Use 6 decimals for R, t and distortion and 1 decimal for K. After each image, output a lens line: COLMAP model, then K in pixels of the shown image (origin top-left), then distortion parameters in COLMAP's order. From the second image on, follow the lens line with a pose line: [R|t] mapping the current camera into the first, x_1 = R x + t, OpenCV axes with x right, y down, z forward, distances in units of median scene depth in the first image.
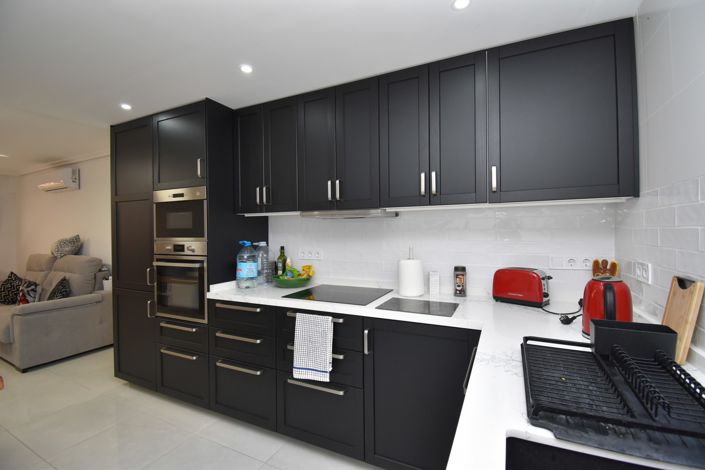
lens RADIAL K [[318.6, 0, 352.5], [0, 318.6, 235.0], [0, 0, 1]] dist [-0.000269, -0.000033]
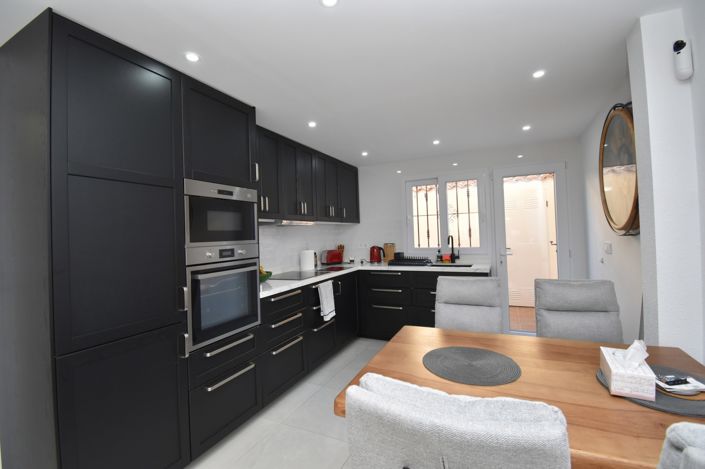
lens RADIAL K [[310.2, 0, 352.5], [0, 310.2, 234.5], [0, 0, 1]] dist [0.018231, -0.023168]
pose [[-0.012035, 0.010260, 0.999875, -1.457030], [0.046975, 0.998849, -0.009684, 0.014778], [-0.998824, 0.046853, -0.012504, 0.697933]]
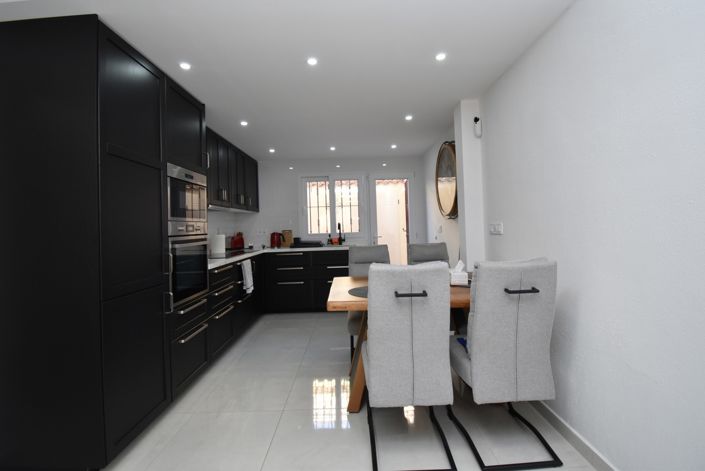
lens RADIAL K [[315.7, 0, 353.3], [0, 315.7, 226.5], [0, 0, 1]] dist [0.021649, -0.024632]
pose [[-0.447407, 0.025626, 0.893963, -1.755617], [0.049836, 0.998751, -0.003688, 0.067872], [-0.892941, 0.042901, -0.448125, 1.033559]]
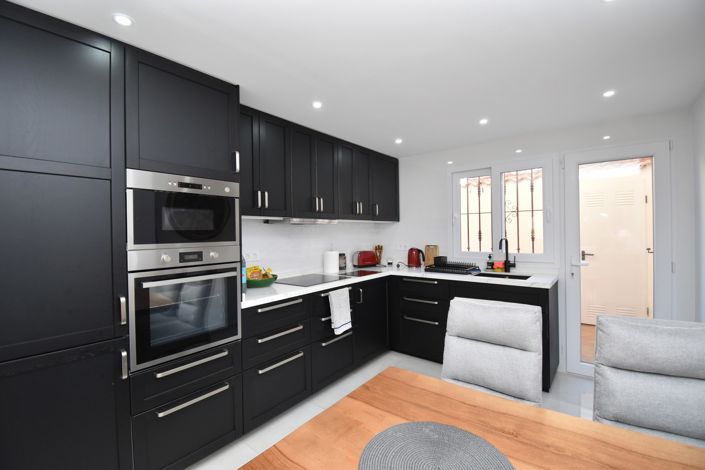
lens RADIAL K [[307.6, 0, 362.8], [0, 307.6, 237.3], [0, 0, 1]] dist [-0.000973, -0.000334]
pose [[0.191966, -0.009173, 0.981359, -1.223050], [0.025219, 0.999672, 0.004411, 0.002412], [-0.981078, 0.023902, 0.192134, 0.492446]]
